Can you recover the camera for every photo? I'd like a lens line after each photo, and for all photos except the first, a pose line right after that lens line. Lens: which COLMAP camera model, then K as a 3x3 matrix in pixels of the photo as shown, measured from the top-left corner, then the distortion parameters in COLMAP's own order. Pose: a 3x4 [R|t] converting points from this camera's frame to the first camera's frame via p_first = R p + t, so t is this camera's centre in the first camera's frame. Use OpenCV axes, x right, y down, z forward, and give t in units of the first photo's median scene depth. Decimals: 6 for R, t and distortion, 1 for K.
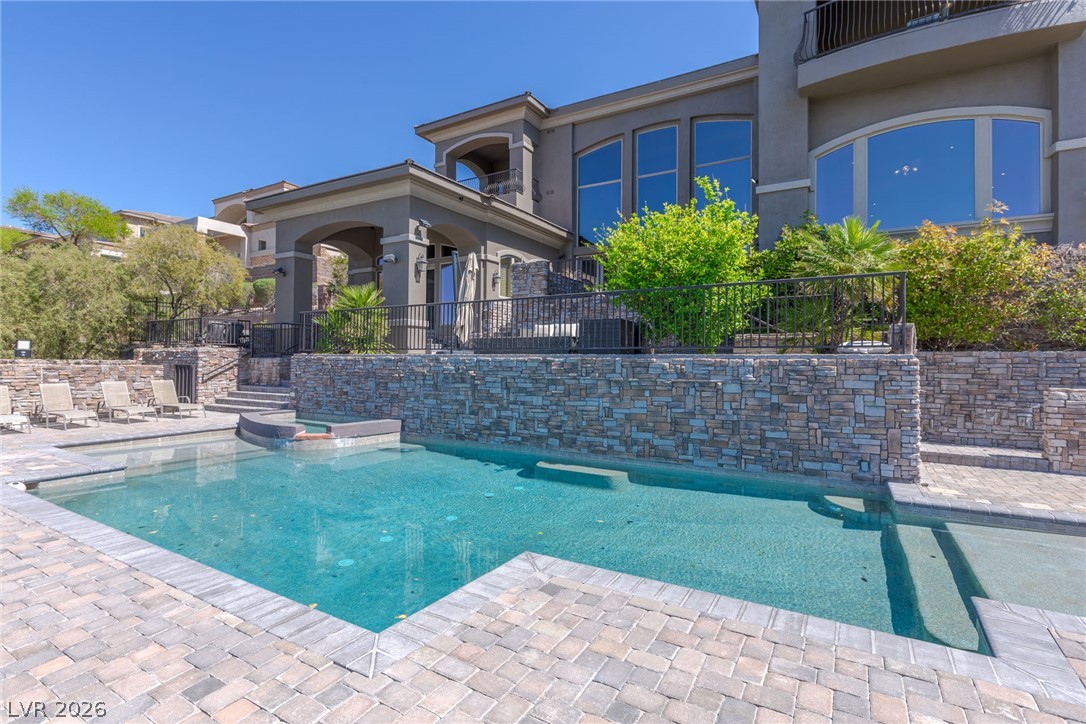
lens RADIAL K [[512.0, 0, 535.6], [0, 512.0, 351.6], [0, 0, 1]] dist [-0.005141, -0.000227]
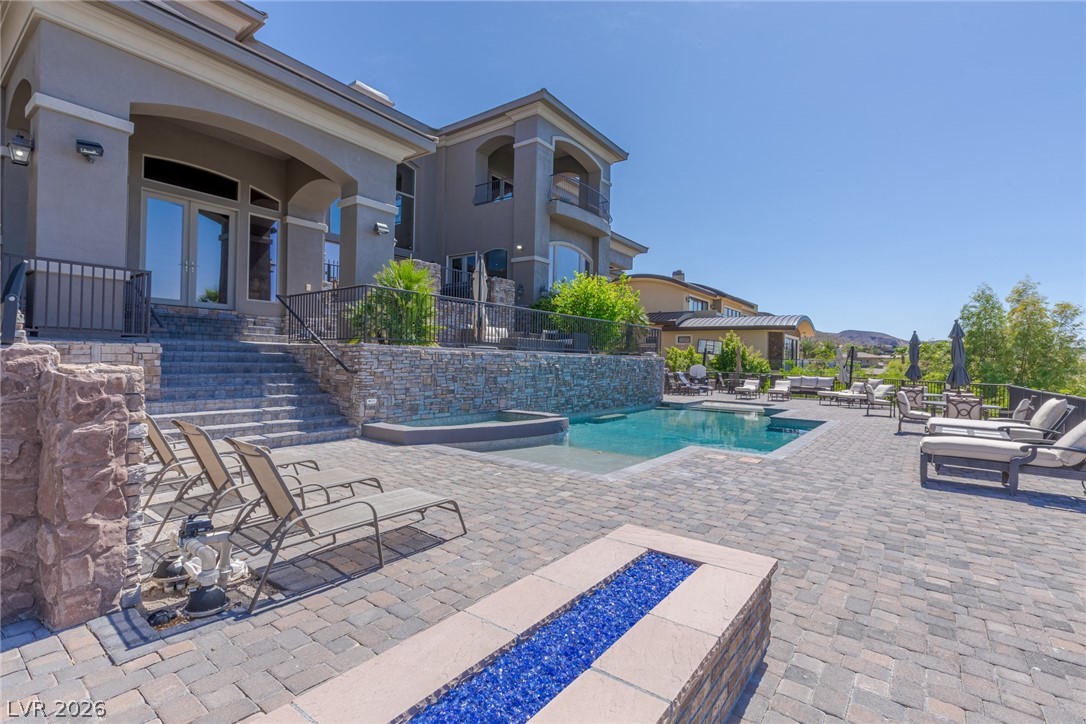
lens RADIAL K [[512.0, 0, 542.9], [0, 512.0, 359.5], [0, 0, 1]] dist [-0.005141, -0.000227]
pose [[0.106540, -0.005783, 0.994292, -1.243479], [-0.040154, 0.999142, 0.010114, 0.009782], [-0.993497, -0.041002, 0.106216, 0.750244]]
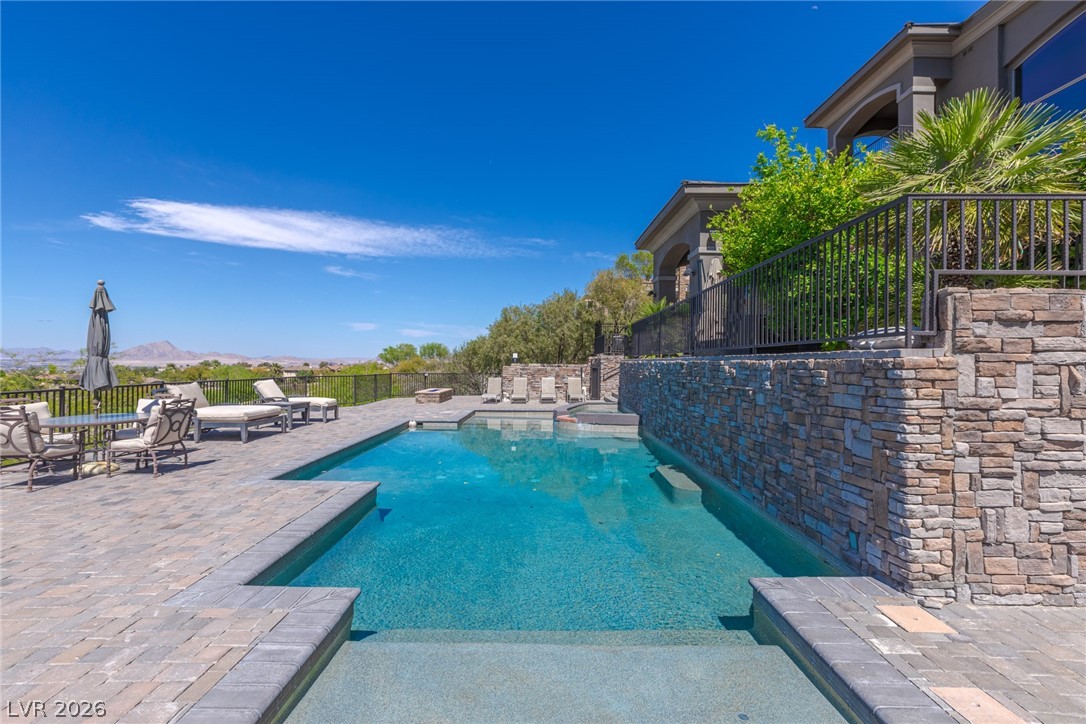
lens RADIAL K [[487.6, 0, 550.0], [0, 487.6, 343.3], [0, 0, 1]] dist [0.010944, -0.003836]
pose [[0.517998, -0.036490, -0.854603, 0.483249], [0.008492, 0.999260, -0.037519, 0.008817], [0.855340, 0.012178, 0.517925, 0.213383]]
